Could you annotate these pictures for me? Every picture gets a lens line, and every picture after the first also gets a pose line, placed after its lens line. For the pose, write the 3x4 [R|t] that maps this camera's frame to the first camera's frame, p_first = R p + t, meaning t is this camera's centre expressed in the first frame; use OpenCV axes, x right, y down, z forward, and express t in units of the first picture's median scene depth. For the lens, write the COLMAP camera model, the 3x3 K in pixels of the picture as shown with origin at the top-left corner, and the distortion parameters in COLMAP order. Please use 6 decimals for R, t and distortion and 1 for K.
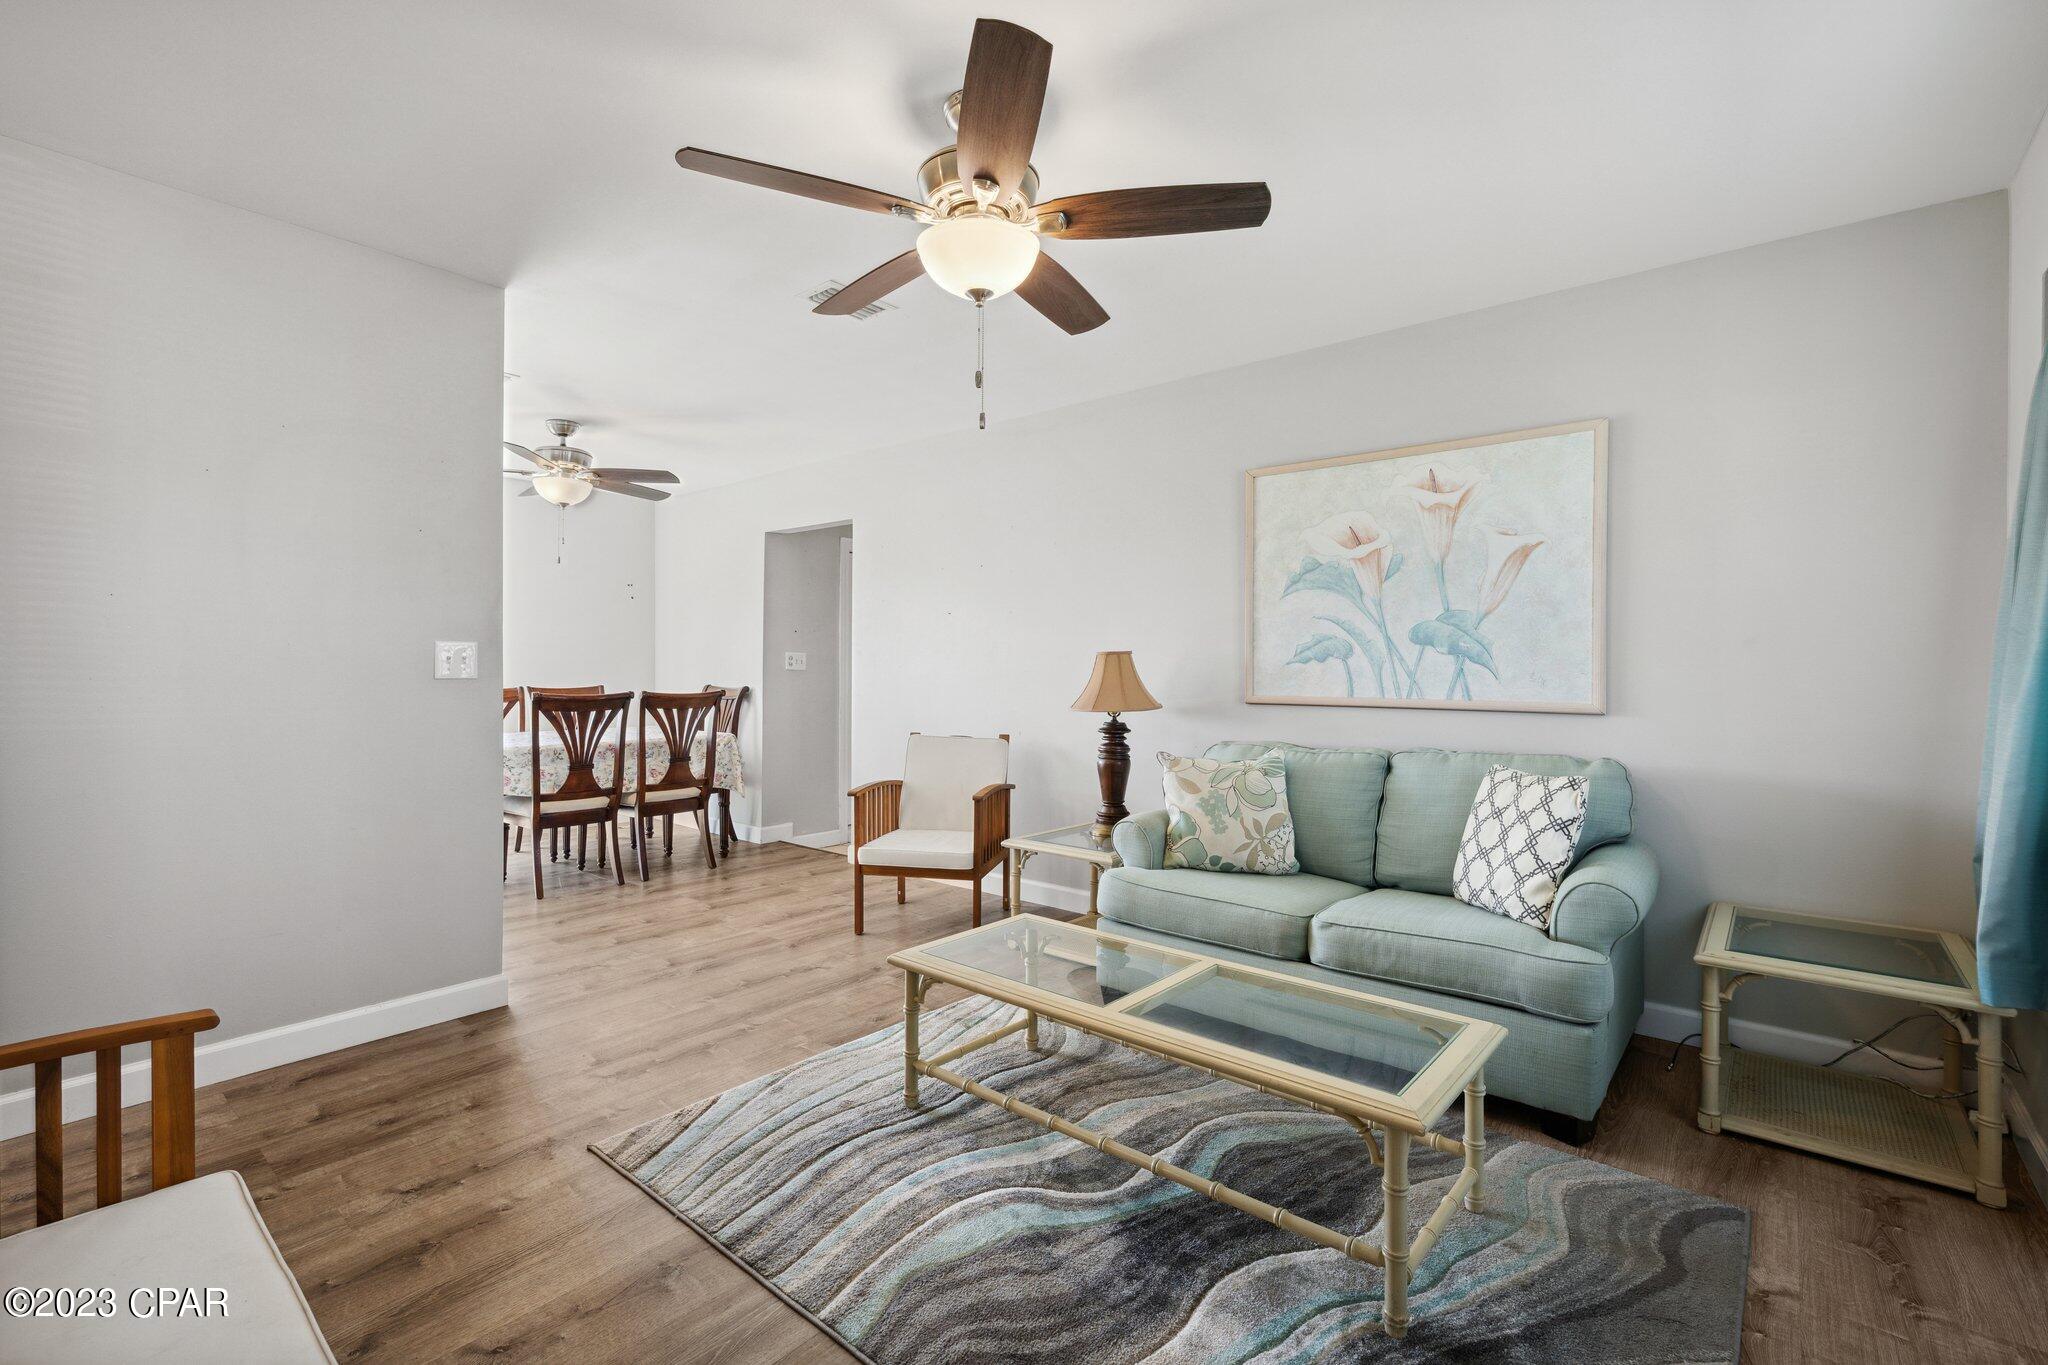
lens RADIAL K [[917.8, 0, 1028.2], [0, 917.8, 674.9], [0, 0, 1]] dist [0.003064, -0.000649]
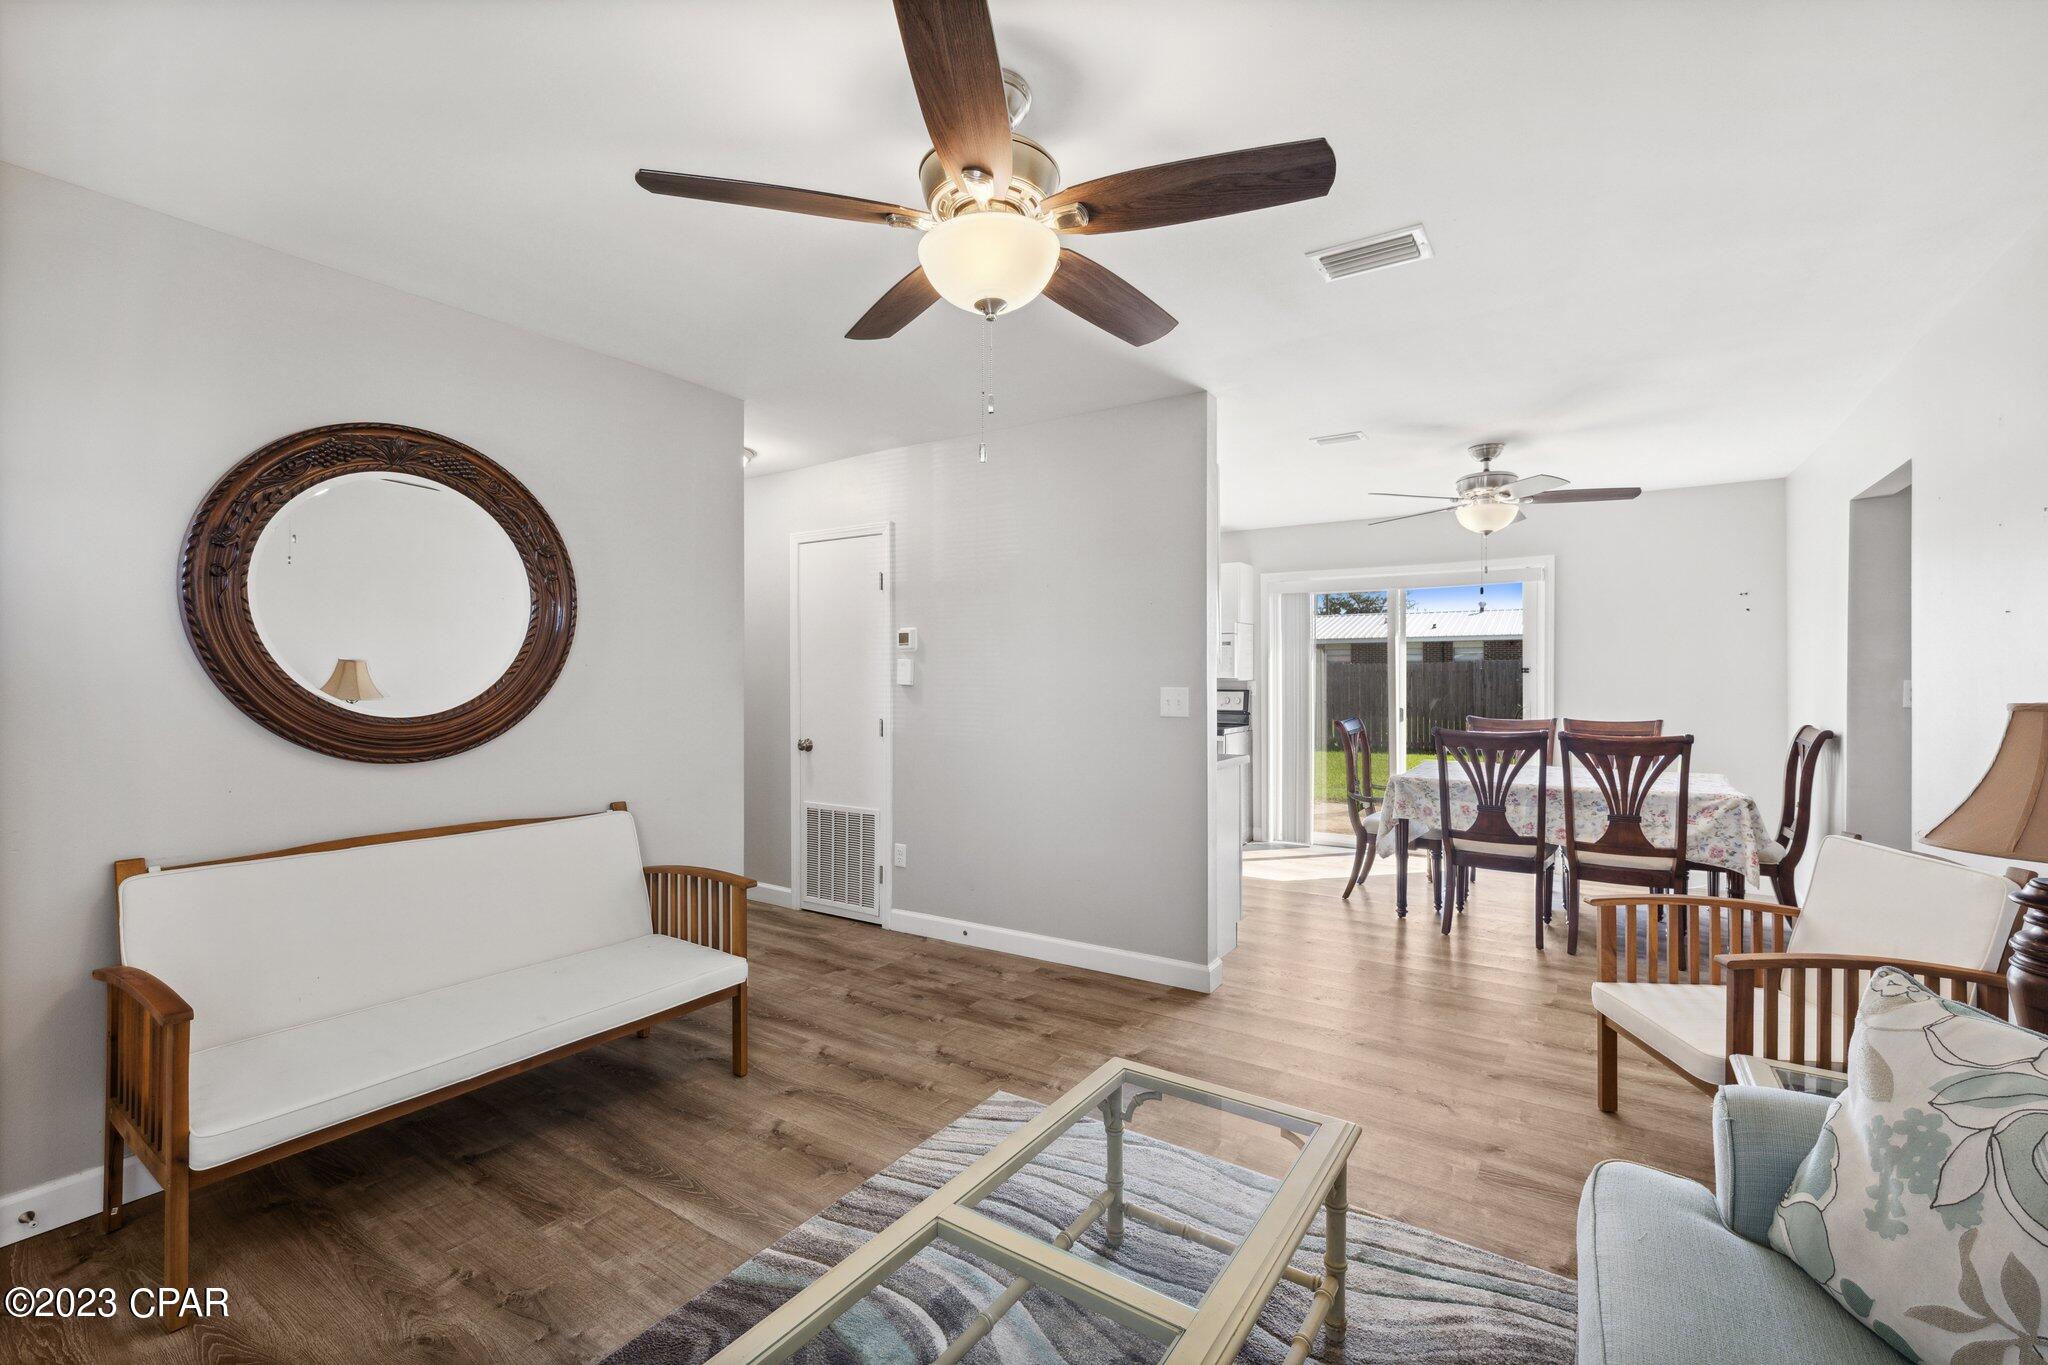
lens RADIAL K [[854.6, 0, 1003.1], [0, 854.6, 676.8], [0, 0, 1]] dist [-0.028984, -0.000030]
pose [[0.087968, -0.005700, -0.996107, 0.464930], [-0.003837, 0.999974, -0.006061, -0.037891], [0.996116, 0.004356, 0.087944, 0.594490]]
